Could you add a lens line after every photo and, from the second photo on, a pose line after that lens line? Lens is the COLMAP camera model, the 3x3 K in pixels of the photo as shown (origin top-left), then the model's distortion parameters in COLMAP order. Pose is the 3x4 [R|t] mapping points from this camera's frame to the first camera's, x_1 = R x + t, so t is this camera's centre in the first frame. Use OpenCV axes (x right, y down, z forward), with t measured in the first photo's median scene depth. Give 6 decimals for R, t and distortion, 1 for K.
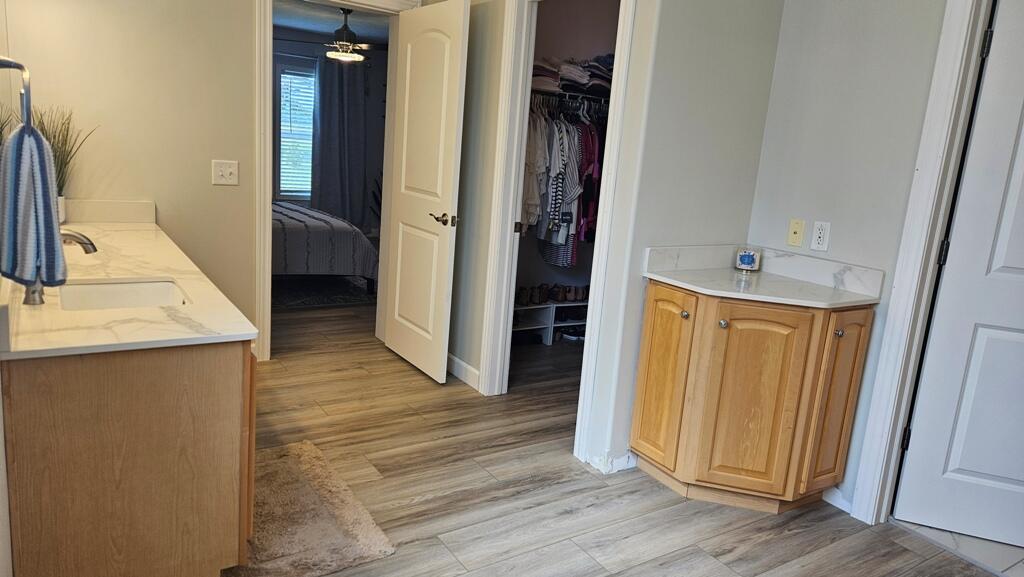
lens RADIAL K [[691.2, 0, 514.4], [0, 691.2, 283.3], [0, 0, 1]] dist [0.071444, -0.054635]
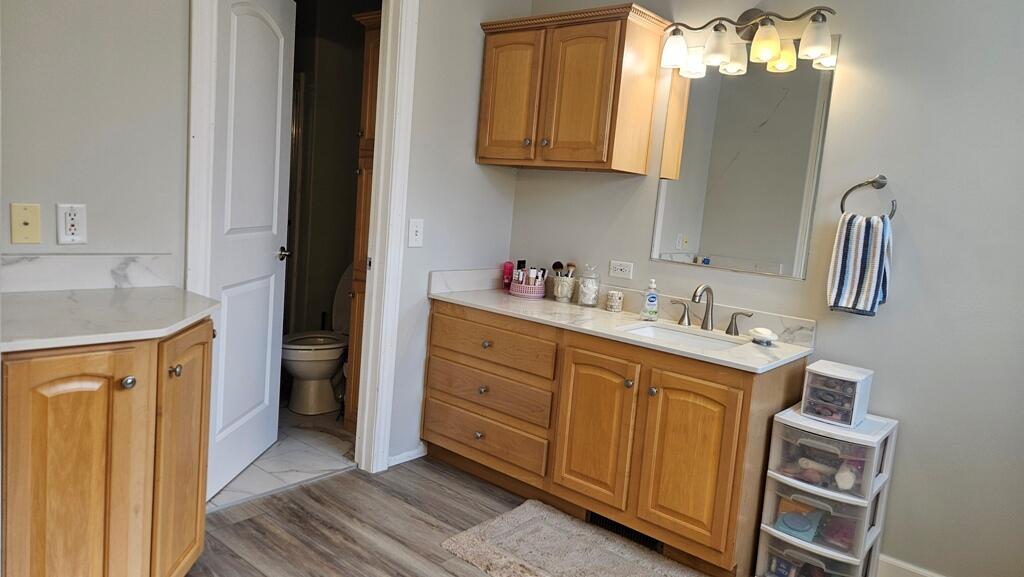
lens RADIAL K [[691.2, 0, 510.3], [0, 691.2, 280.7], [0, 0, 1]] dist [0.071444, -0.054635]
pose [[-0.270913, -0.216064, 0.938042, -0.370568], [0.083642, 0.965514, 0.246549, -0.151617], [-0.958963, 0.145253, -0.243498, 0.760042]]
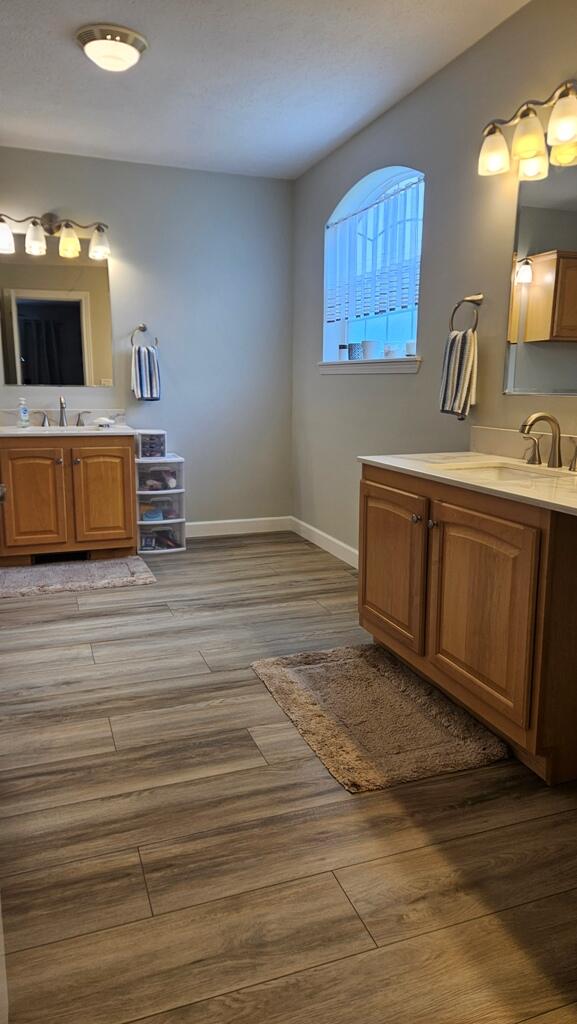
lens RADIAL K [[691.2, 0, 284.4], [0, 691.2, 516.1], [0, 0, 1]] dist [0.071444, -0.054635]
pose [[-0.968872, -0.128034, 0.211882, -0.358734], [-0.036404, 0.920257, 0.389618, -0.250760], [-0.244870, 0.369776, -0.896272, 1.578578]]
